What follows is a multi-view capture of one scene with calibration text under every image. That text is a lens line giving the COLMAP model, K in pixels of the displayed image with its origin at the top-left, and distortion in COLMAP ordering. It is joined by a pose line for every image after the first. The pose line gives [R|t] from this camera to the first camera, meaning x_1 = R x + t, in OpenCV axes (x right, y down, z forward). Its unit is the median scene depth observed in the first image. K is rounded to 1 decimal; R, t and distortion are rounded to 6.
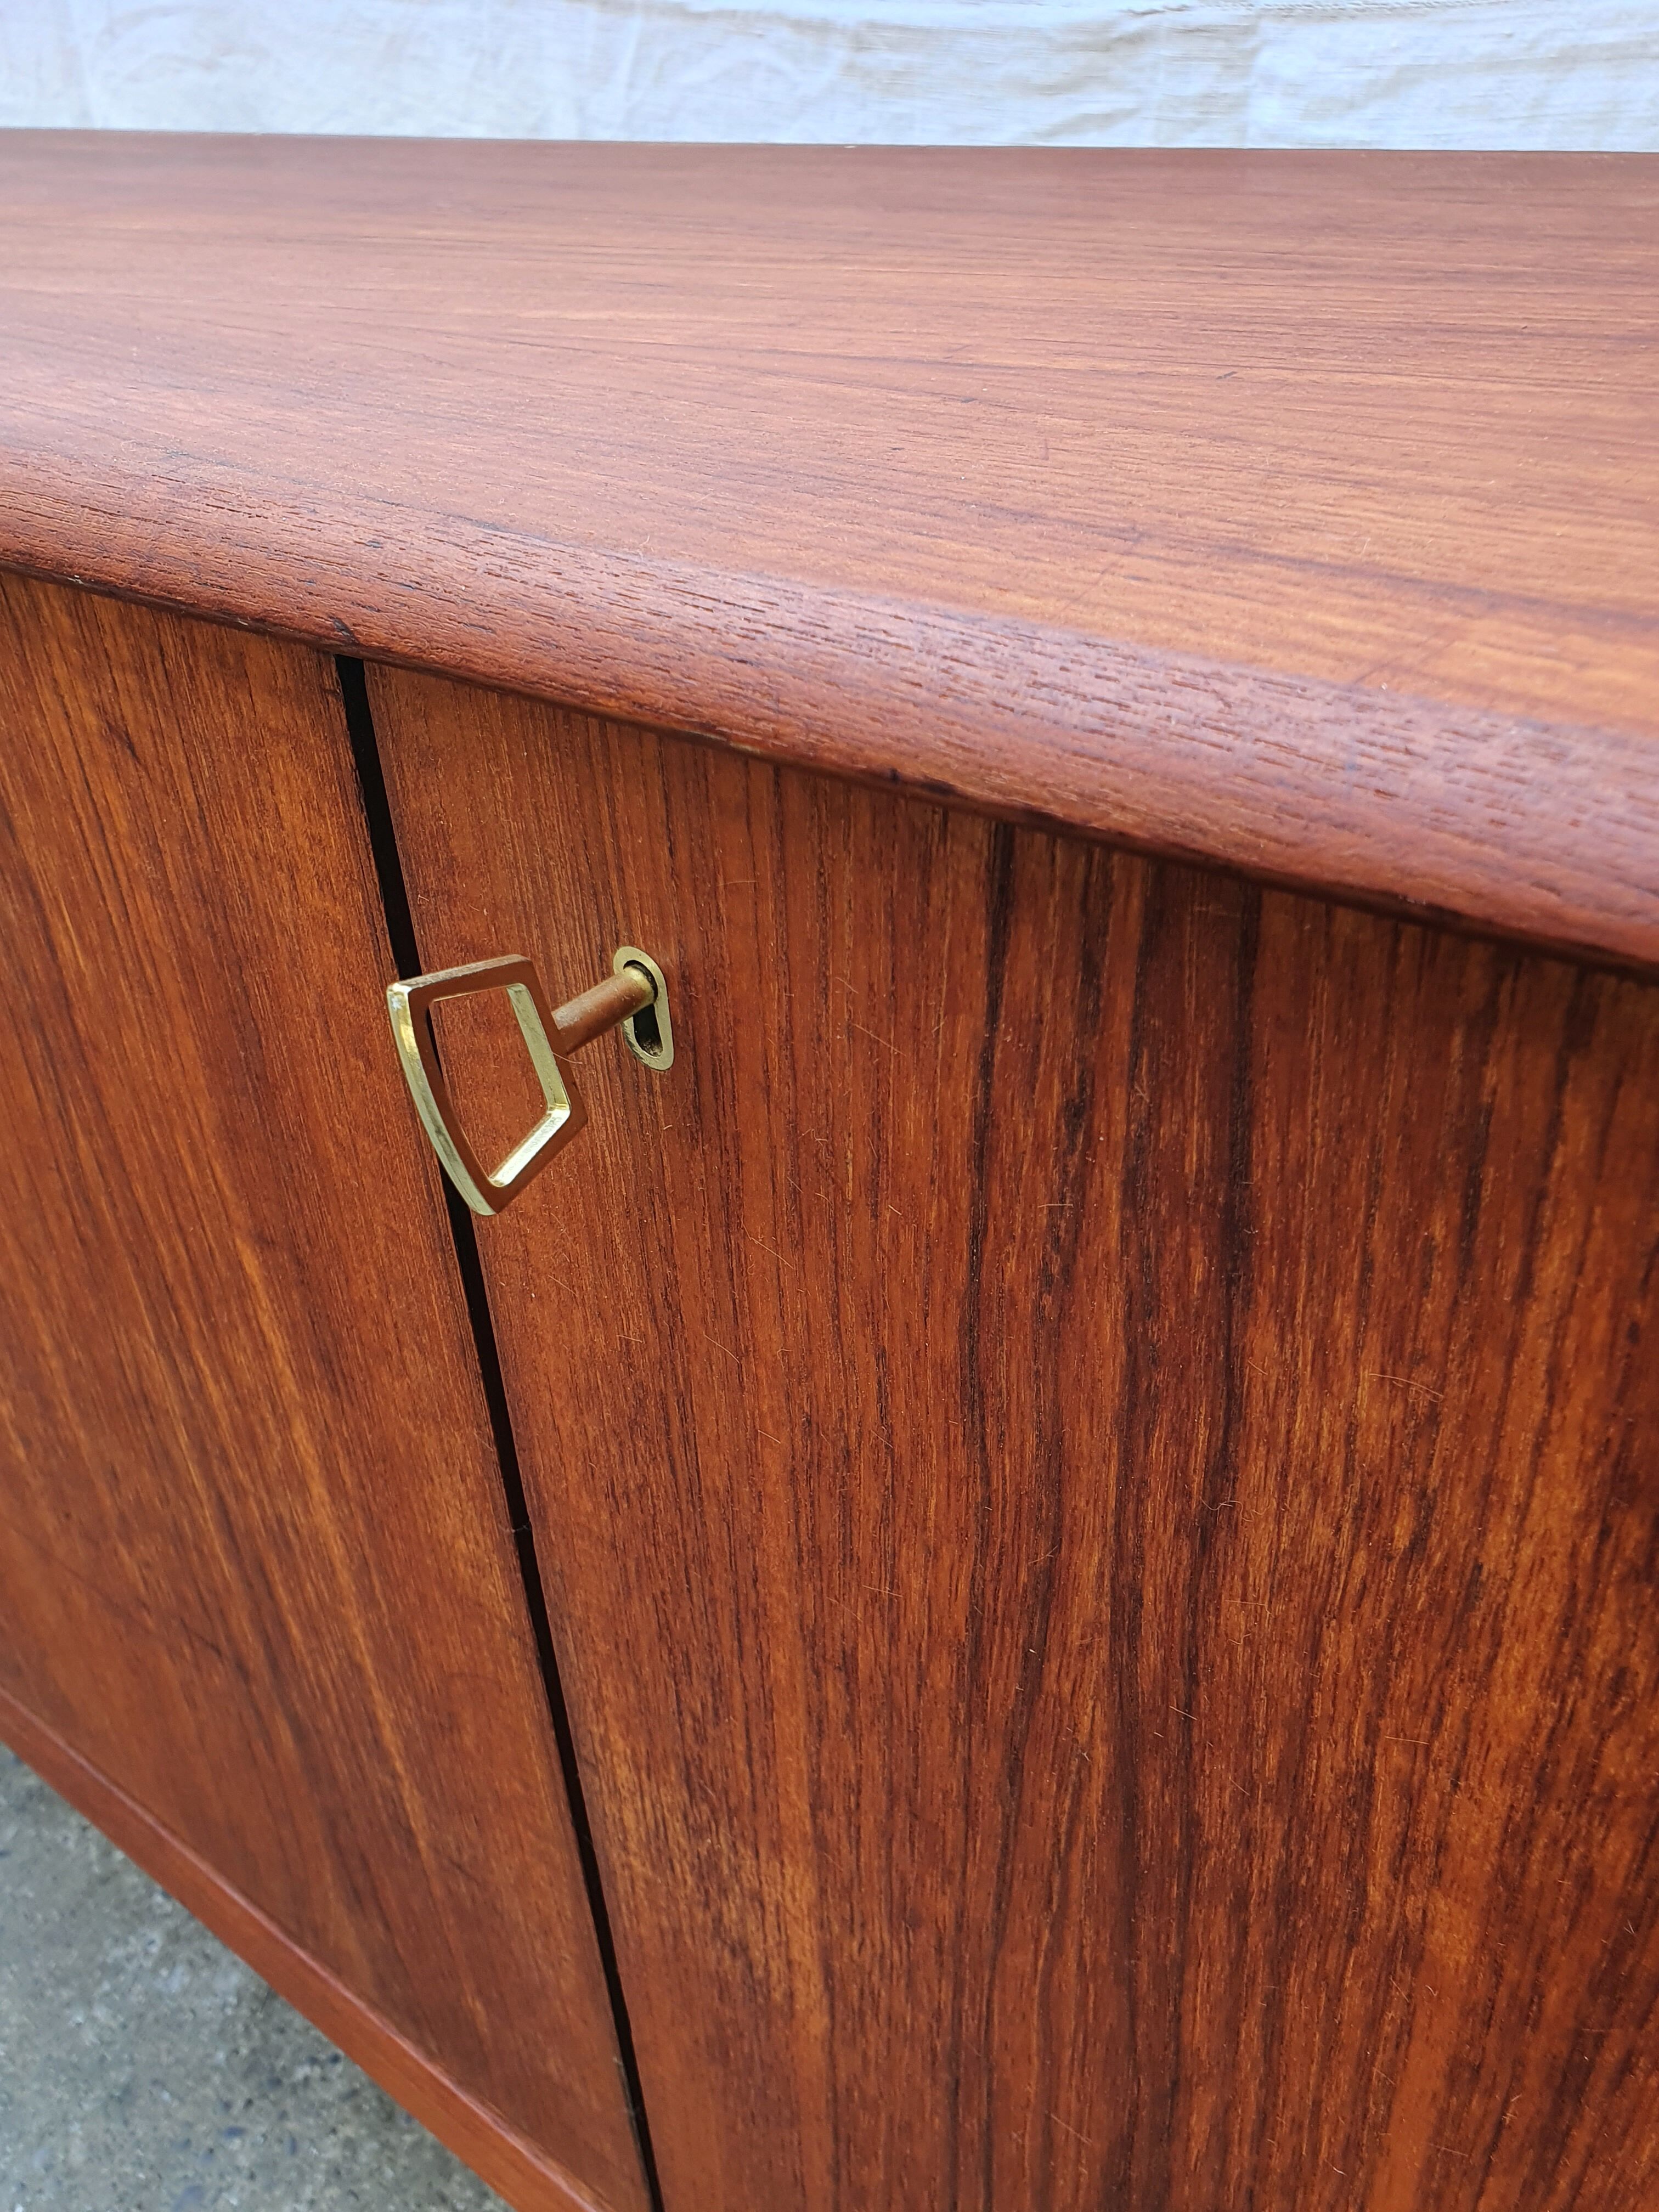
lens RADIAL K [[1673.2, 0, 830.8], [0, 1673.2, 999.0], [0, 0, 1]] dist [0.007512, 0.006861]
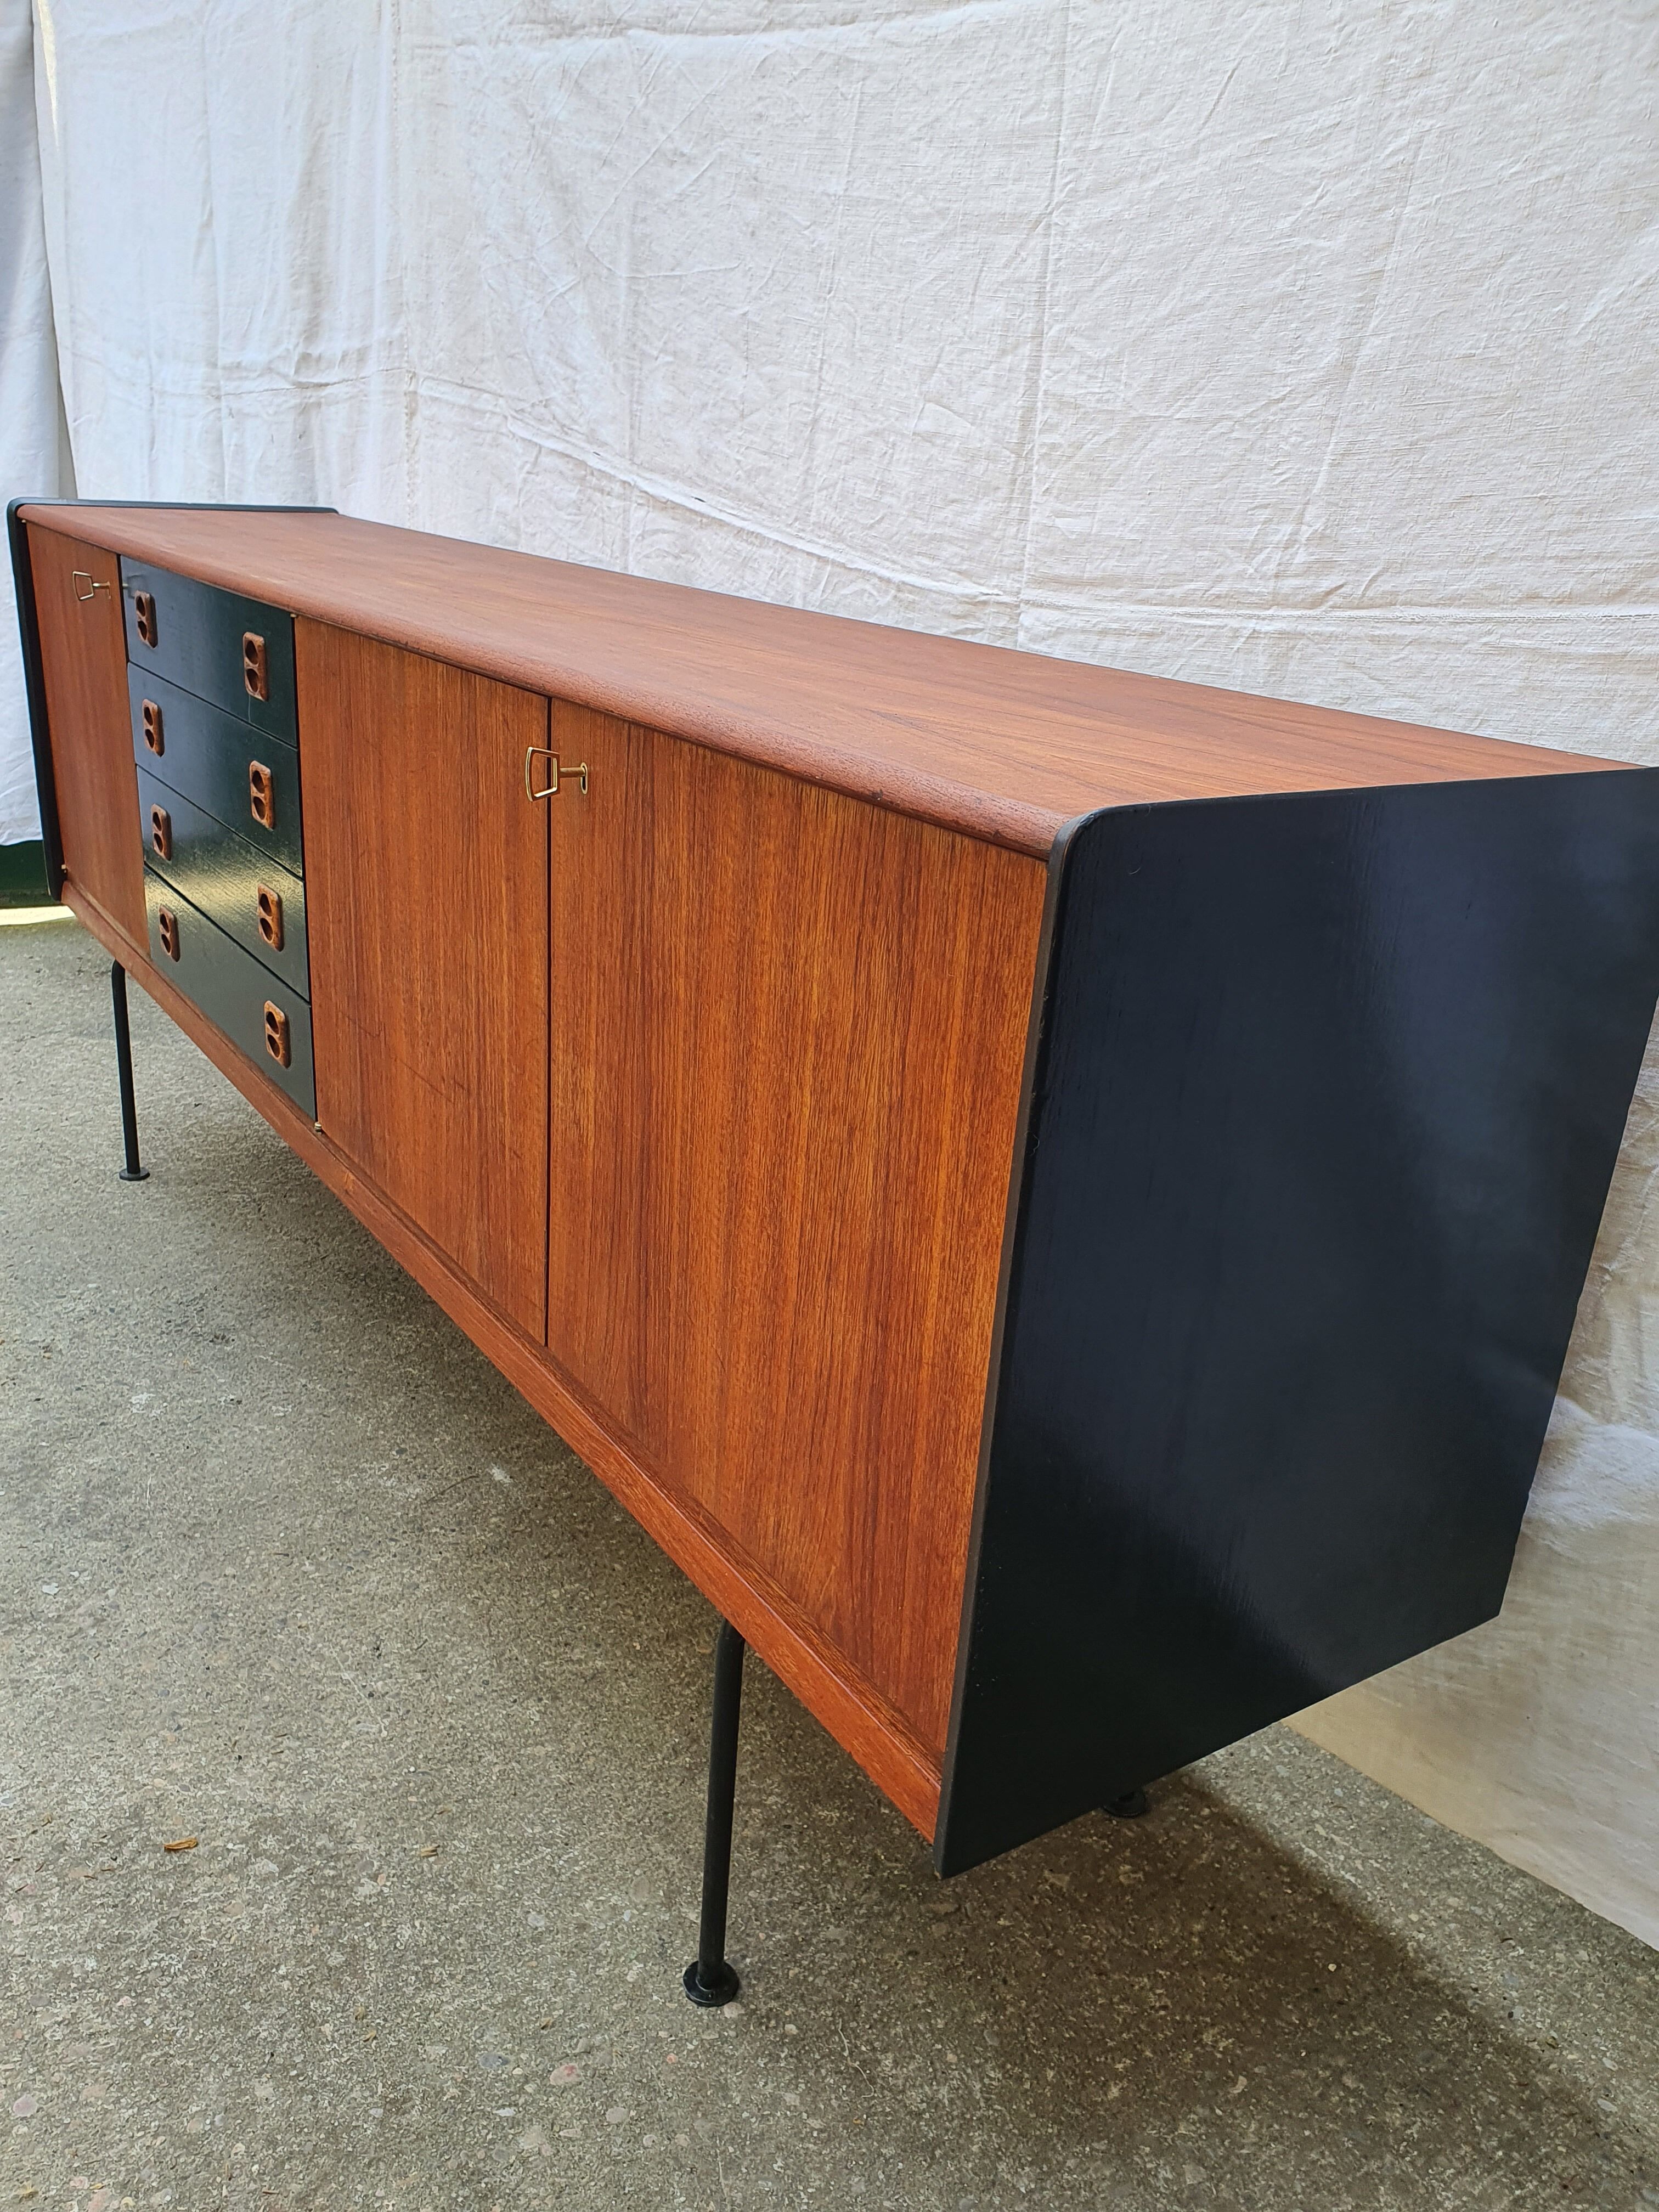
lens RADIAL K [[1686.8, 0, 829.5], [0, 1686.8, 1106.0], [0, 0, 1]] dist [-0.046656, 0.053130]
pose [[0.938020, 0.216982, -0.270254, 0.803870], [-0.263511, 0.953007, -0.149464, 0.562810], [0.225123, 0.211416, 0.951117, -1.247448]]
